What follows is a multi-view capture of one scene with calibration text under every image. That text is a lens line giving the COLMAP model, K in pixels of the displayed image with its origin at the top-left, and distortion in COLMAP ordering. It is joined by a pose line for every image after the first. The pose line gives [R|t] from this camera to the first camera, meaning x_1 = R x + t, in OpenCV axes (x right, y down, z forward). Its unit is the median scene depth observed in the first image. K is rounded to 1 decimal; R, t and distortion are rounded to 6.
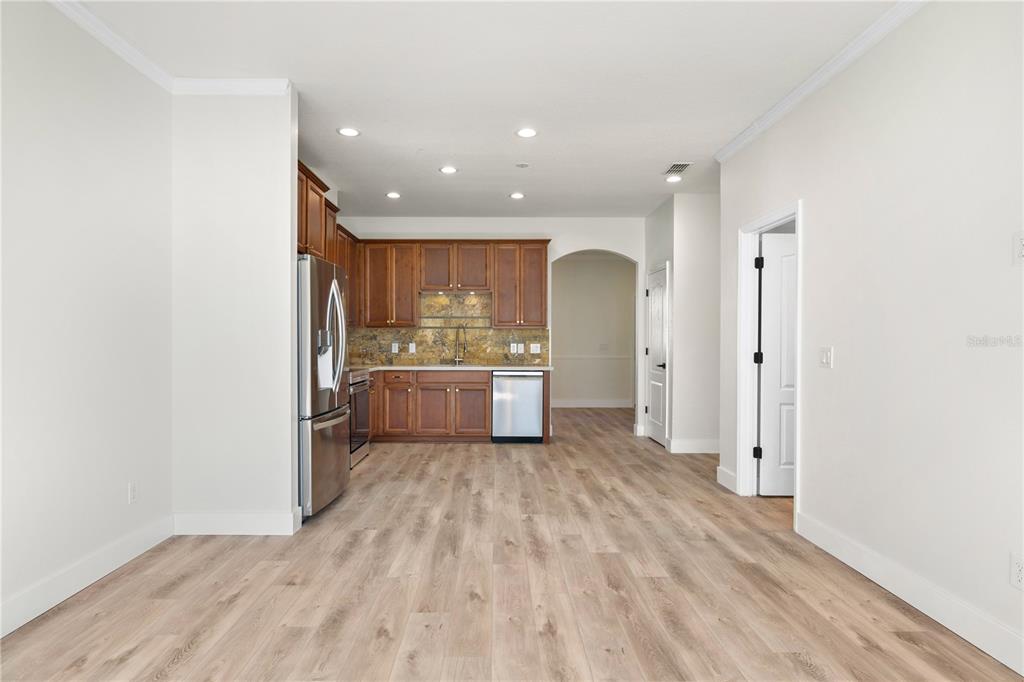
lens RADIAL K [[559.6, 0, 503.1], [0, 559.6, 344.3], [0, 0, 1]] dist [-0.000006, 0.001060]
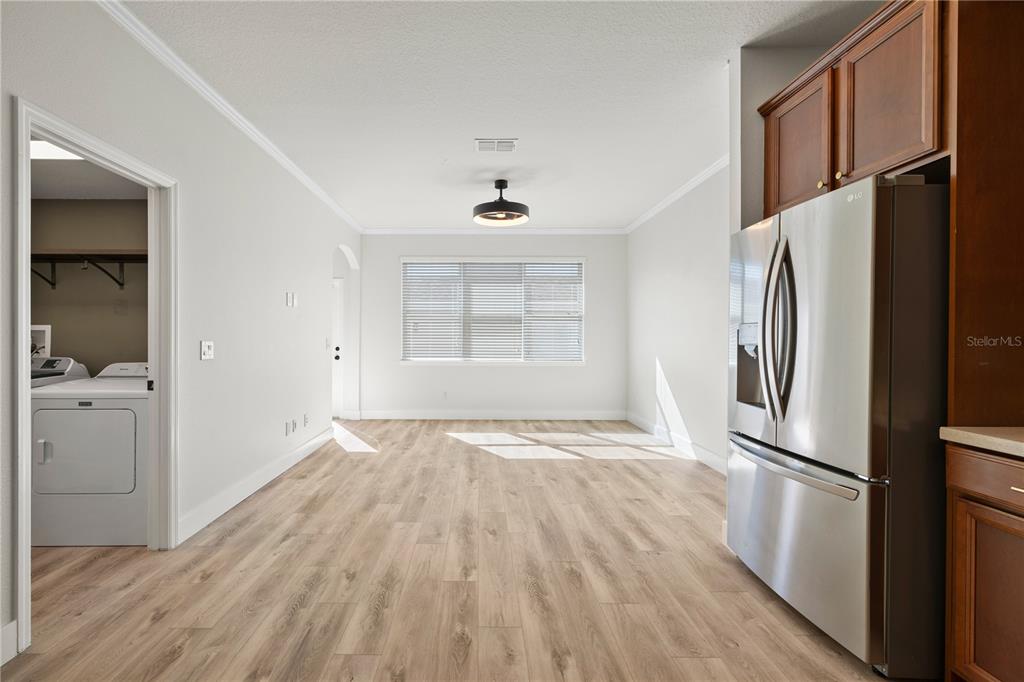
lens RADIAL K [[444.7, 0, 475.7], [0, 444.7, 338.9], [0, 0, 1]] dist [0.001110, 0.001300]
pose [[-0.999772, -0.005856, 0.020524, 0.022063], [-0.005695, 0.999953, 0.007869, -0.007254], [-0.020569, 0.007750, -0.999758, 1.460990]]
